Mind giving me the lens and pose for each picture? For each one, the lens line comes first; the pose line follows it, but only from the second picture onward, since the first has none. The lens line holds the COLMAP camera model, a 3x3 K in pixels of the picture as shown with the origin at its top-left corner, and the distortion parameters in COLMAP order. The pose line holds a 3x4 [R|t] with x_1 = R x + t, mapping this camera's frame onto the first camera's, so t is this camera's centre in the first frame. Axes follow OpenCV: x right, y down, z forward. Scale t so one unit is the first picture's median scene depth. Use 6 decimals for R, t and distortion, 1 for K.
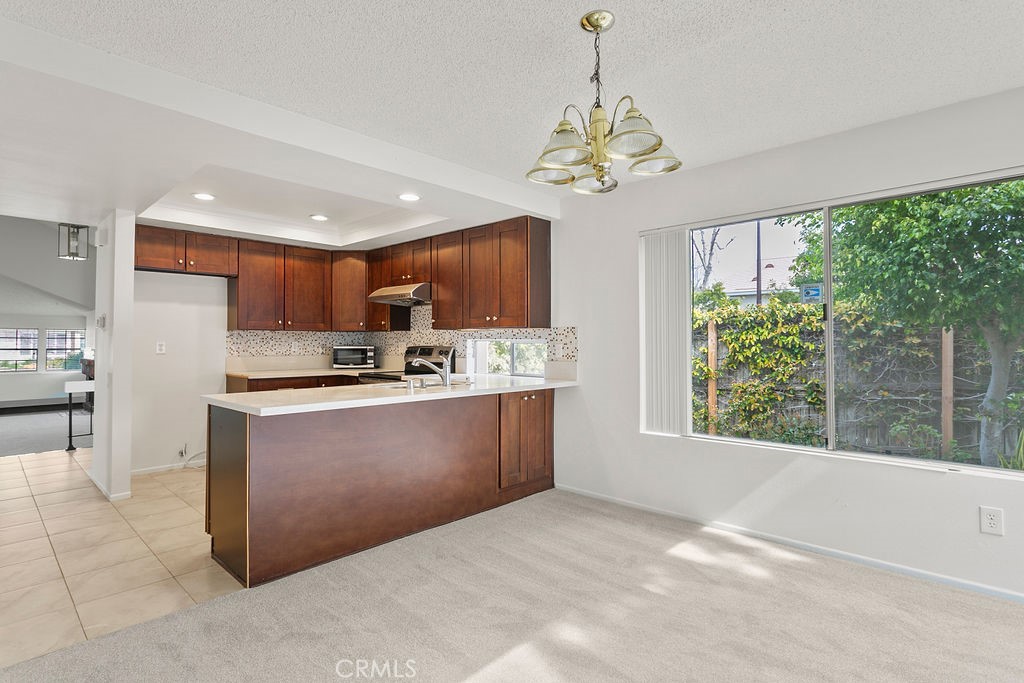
lens RADIAL K [[526.7, 0, 505.5], [0, 526.7, 338.4], [0, 0, 1]] dist [0.001984, -0.000183]
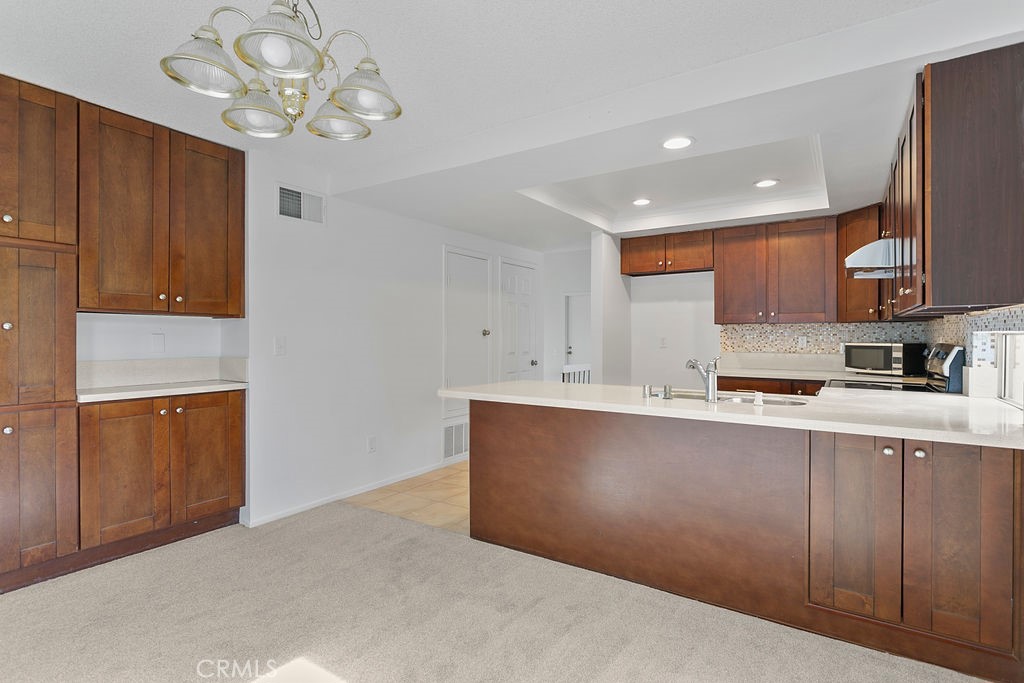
lens RADIAL K [[526.7, 0, 506.6], [0, 526.7, 340.7], [0, 0, 1]] dist [0.001984, -0.000183]
pose [[0.142986, 0.007532, -0.989696, 0.379009], [0.006792, 0.999940, 0.008591, 0.003171], [0.989701, -0.007950, 0.142926, 0.468415]]
